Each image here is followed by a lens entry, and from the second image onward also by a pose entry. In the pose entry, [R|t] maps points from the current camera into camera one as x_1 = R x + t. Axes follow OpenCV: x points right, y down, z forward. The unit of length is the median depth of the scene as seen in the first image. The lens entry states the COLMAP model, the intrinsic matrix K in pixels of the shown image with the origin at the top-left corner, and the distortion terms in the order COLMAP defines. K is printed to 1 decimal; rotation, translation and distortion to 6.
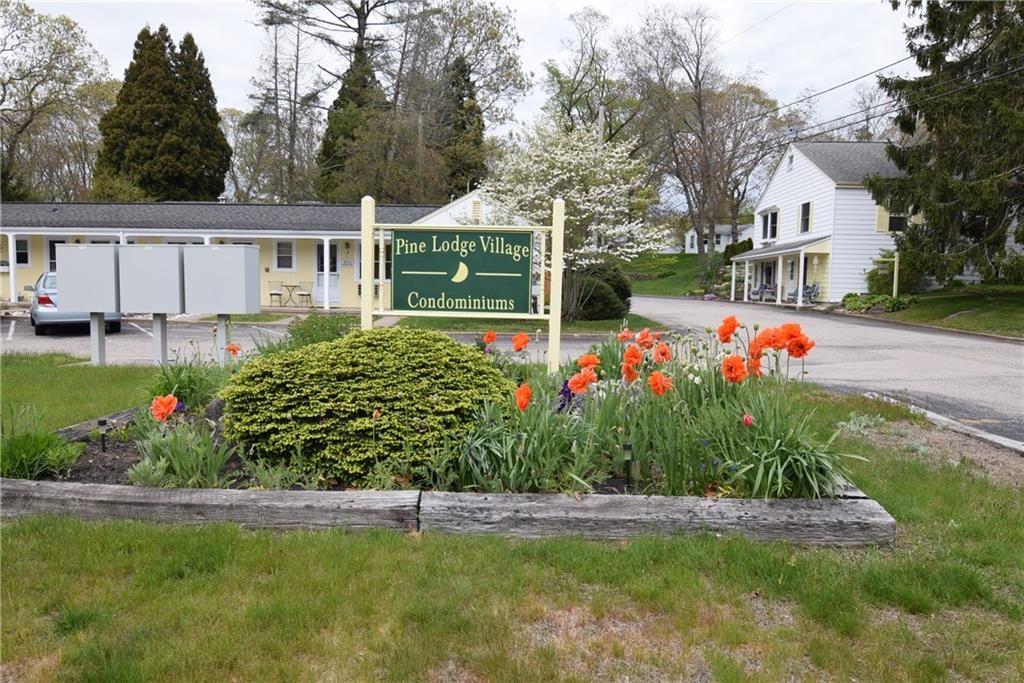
lens RADIAL K [[699.9, 0, 512.0], [0, 699.9, 341.5], [0, 0, 1]] dist [0.002925, -0.023638]
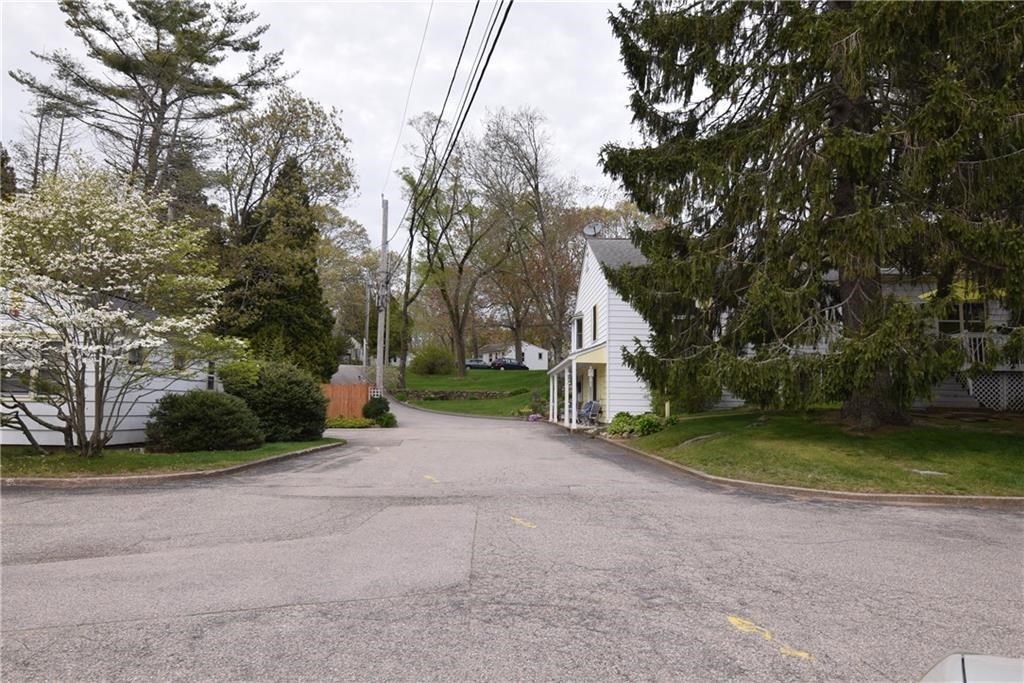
lens RADIAL K [[699.9, 0, 512.0], [0, 699.9, 341.5], [0, 0, 1]] dist [0.002925, -0.023638]
pose [[0.997717, 0.000936, 0.067533, 0.234509], [0.010560, 0.985446, -0.169661, -0.010878], [-0.066709, 0.169986, 0.983186, 0.160483]]
